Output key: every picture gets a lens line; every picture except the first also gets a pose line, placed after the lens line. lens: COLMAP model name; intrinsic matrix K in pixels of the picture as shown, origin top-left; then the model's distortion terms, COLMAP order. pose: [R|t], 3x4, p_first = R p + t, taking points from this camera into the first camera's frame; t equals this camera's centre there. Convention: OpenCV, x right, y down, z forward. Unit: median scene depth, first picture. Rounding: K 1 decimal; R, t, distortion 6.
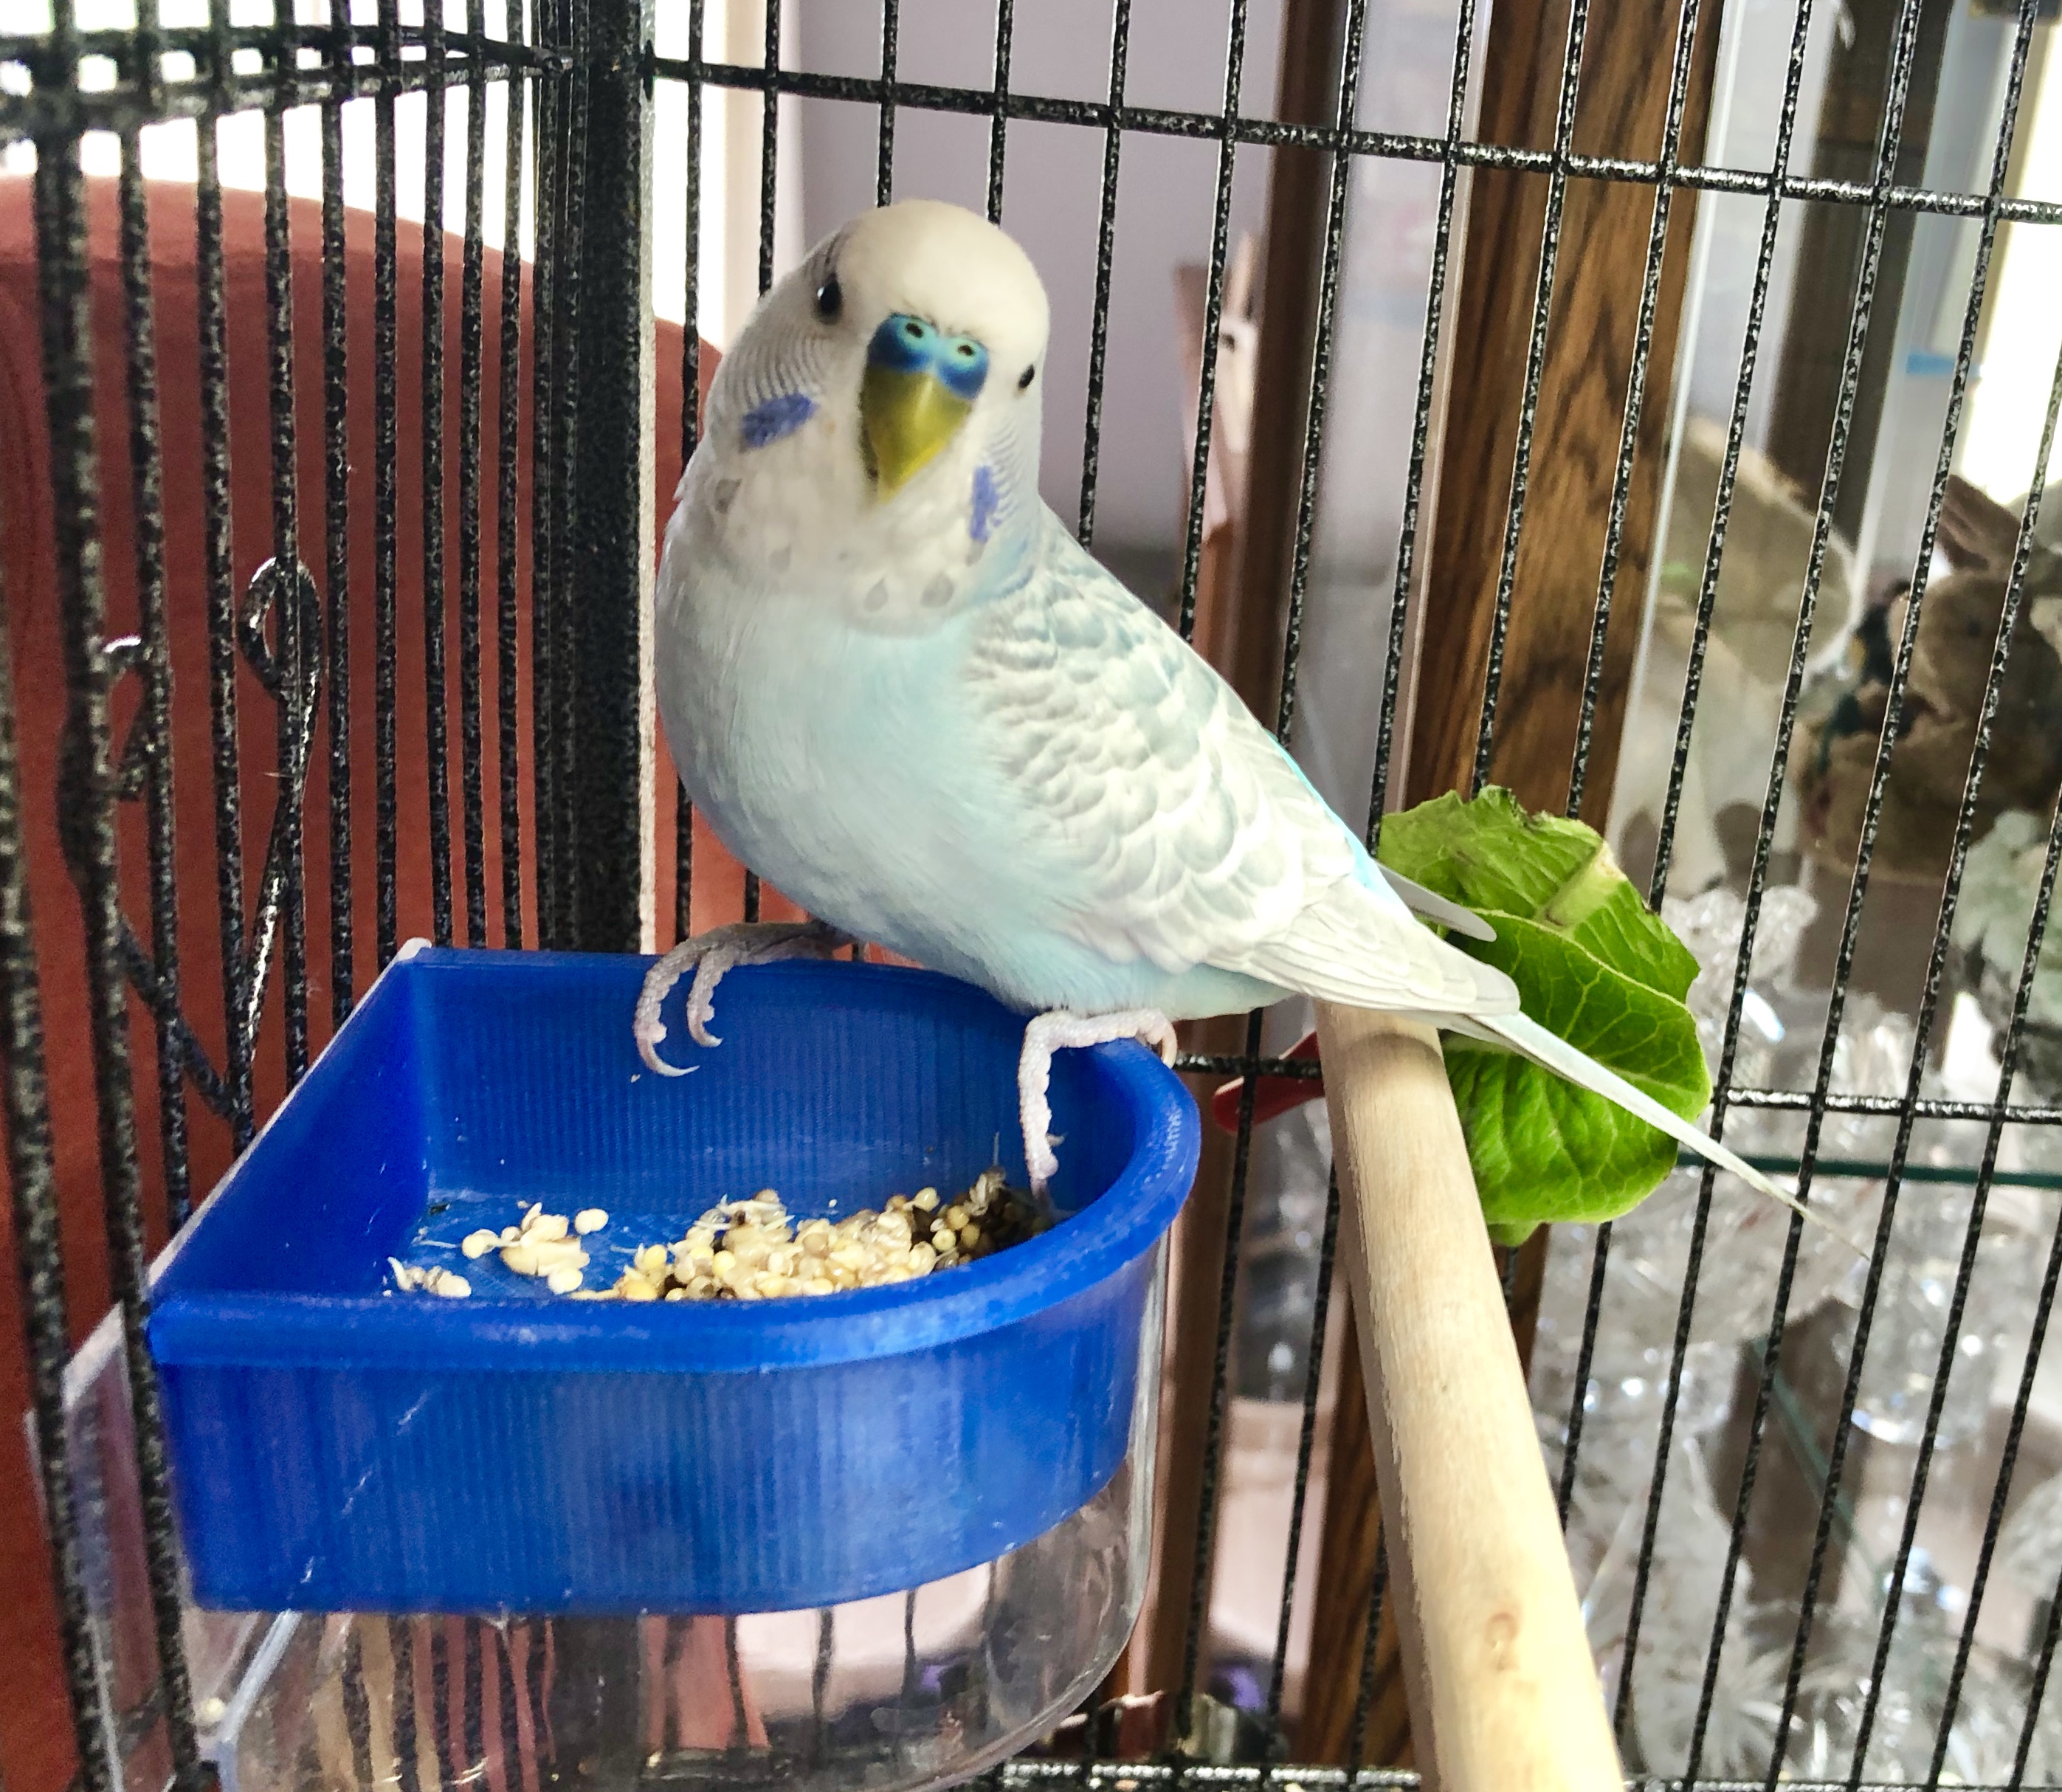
lens RADIAL K [[2553.0, 0, 1031.0], [0, 2553.0, 896.0], [0, 0, 1]] dist [0.119274, 0.012807]
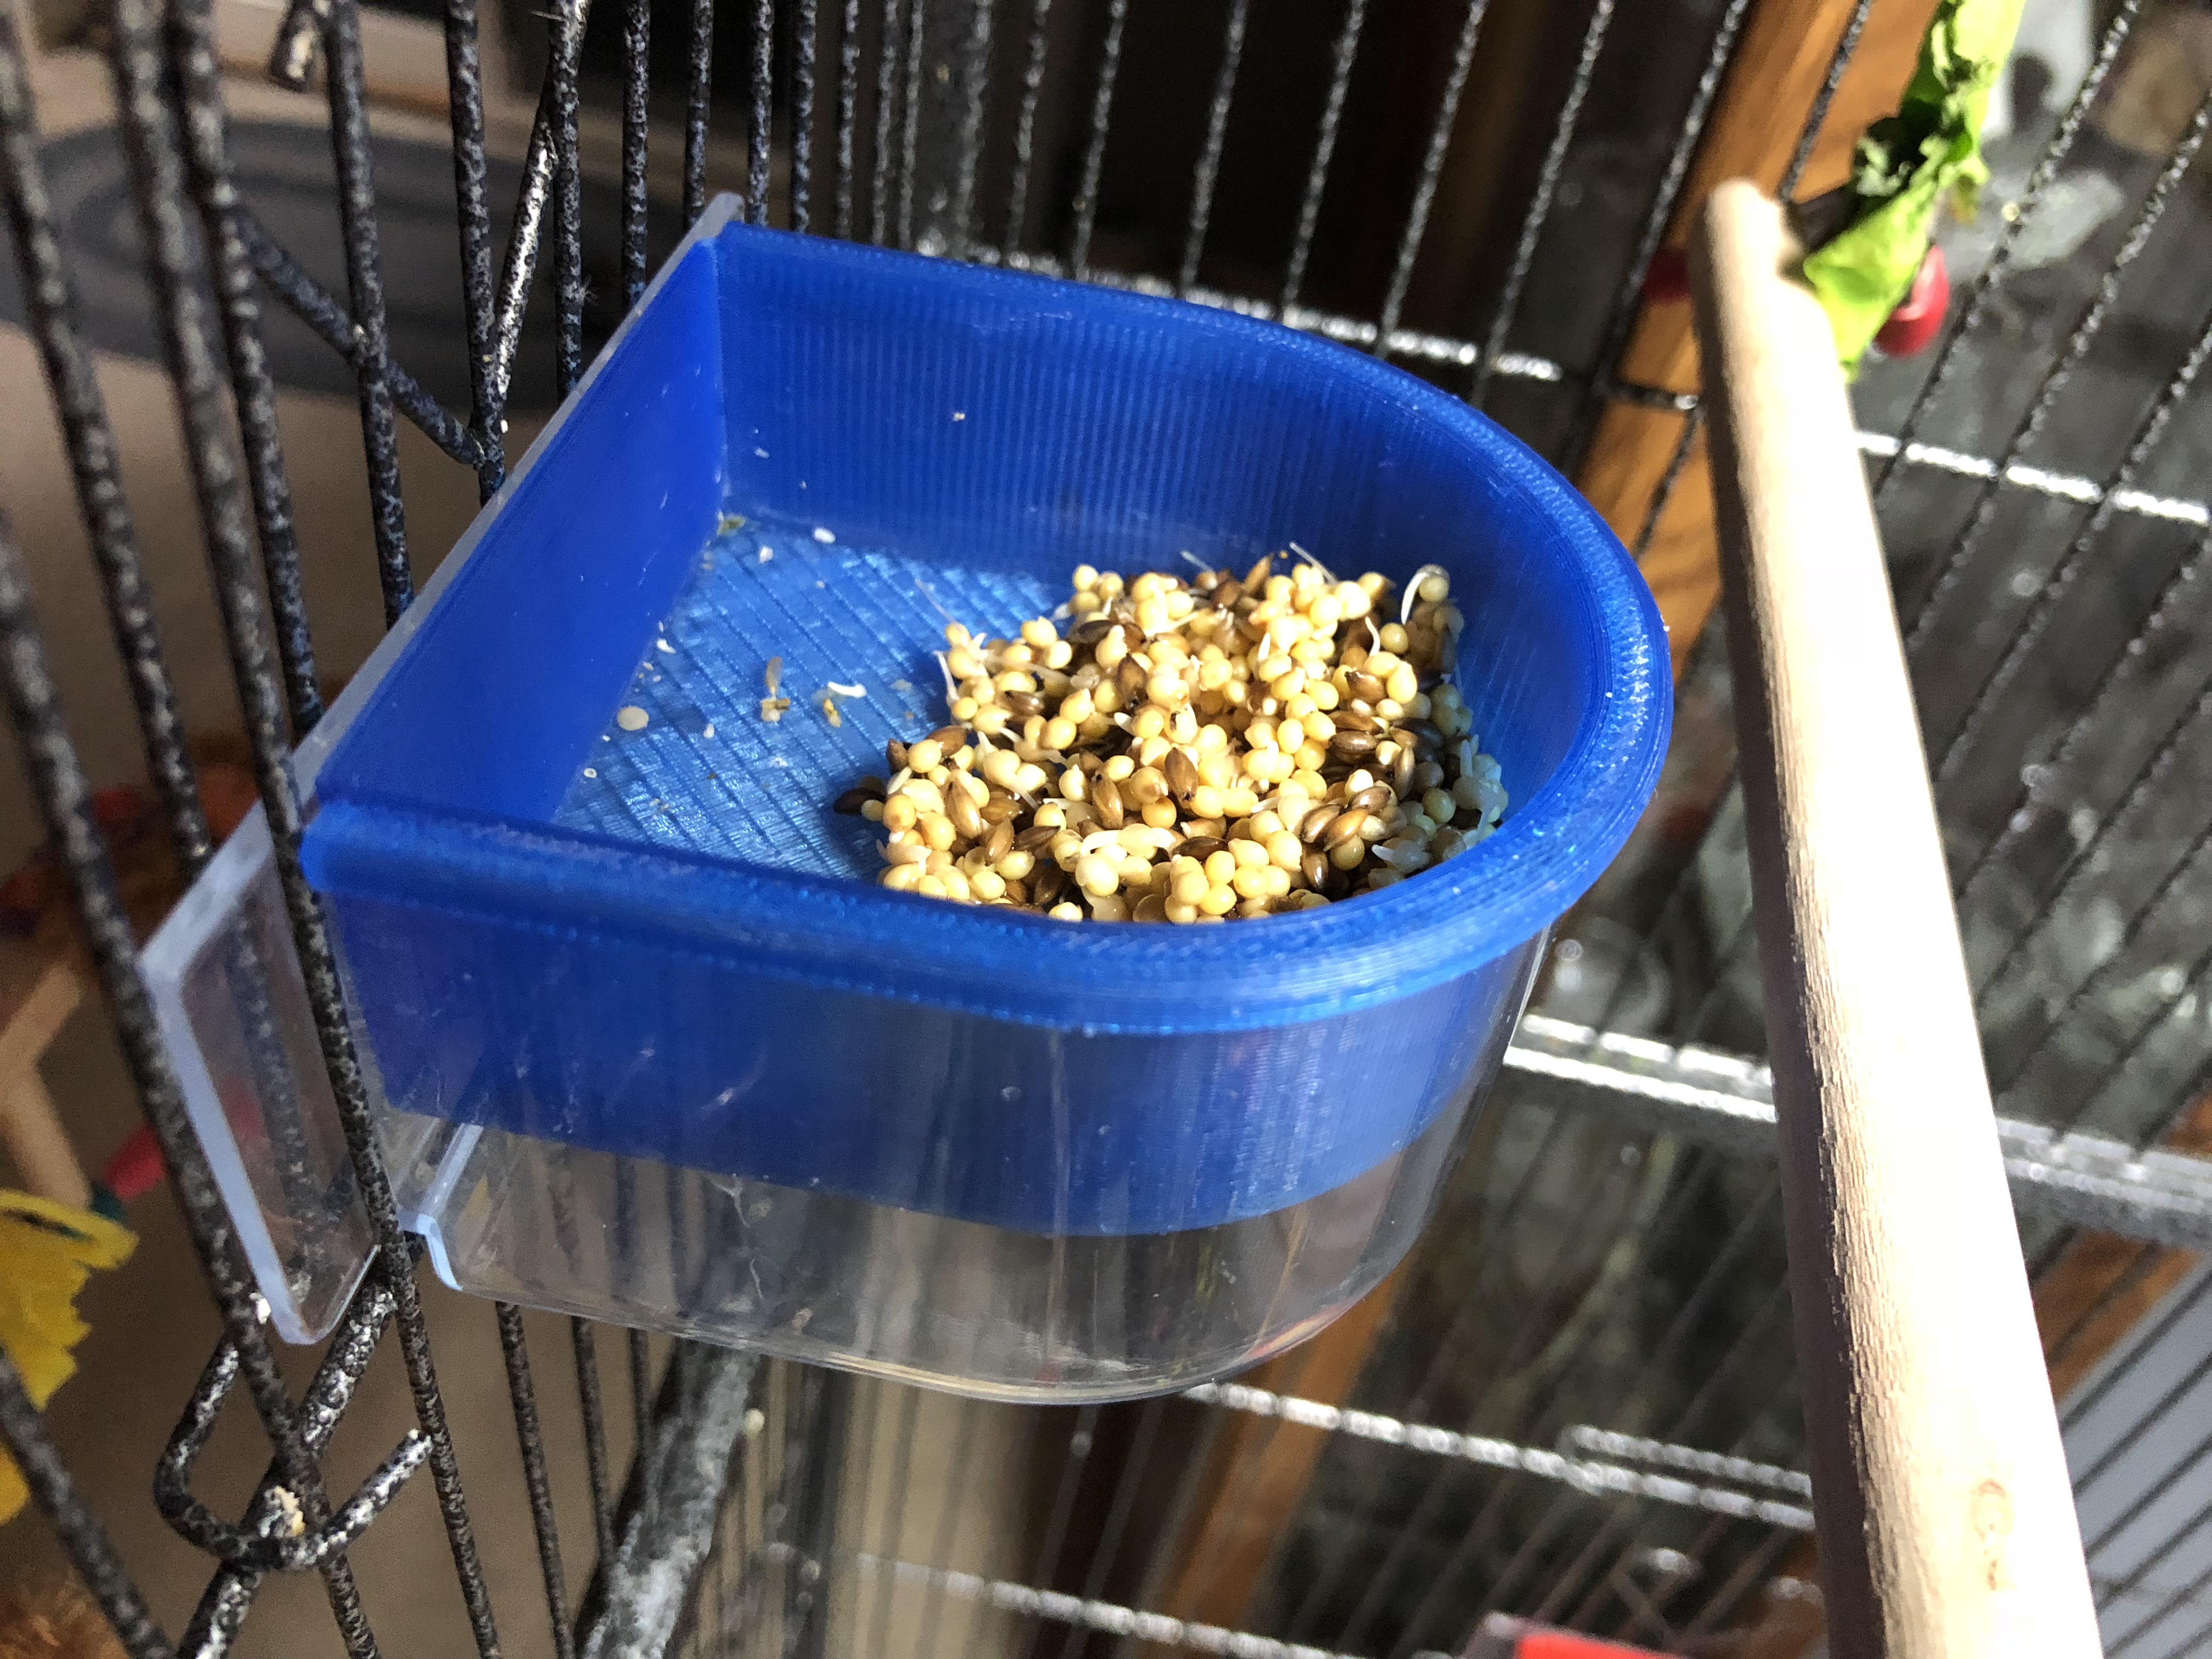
lens RADIAL K [[1938.5, 0, 1106.0], [0, 1938.5, 829.5], [0, 0, 1]] dist [0.000149, 0.001832]
pose [[0.985996, 0.163139, -0.034611, -0.069690], [-0.135201, 0.903448, 0.406821, -0.091358], [0.097638, -0.396444, 0.912852, 0.410559]]
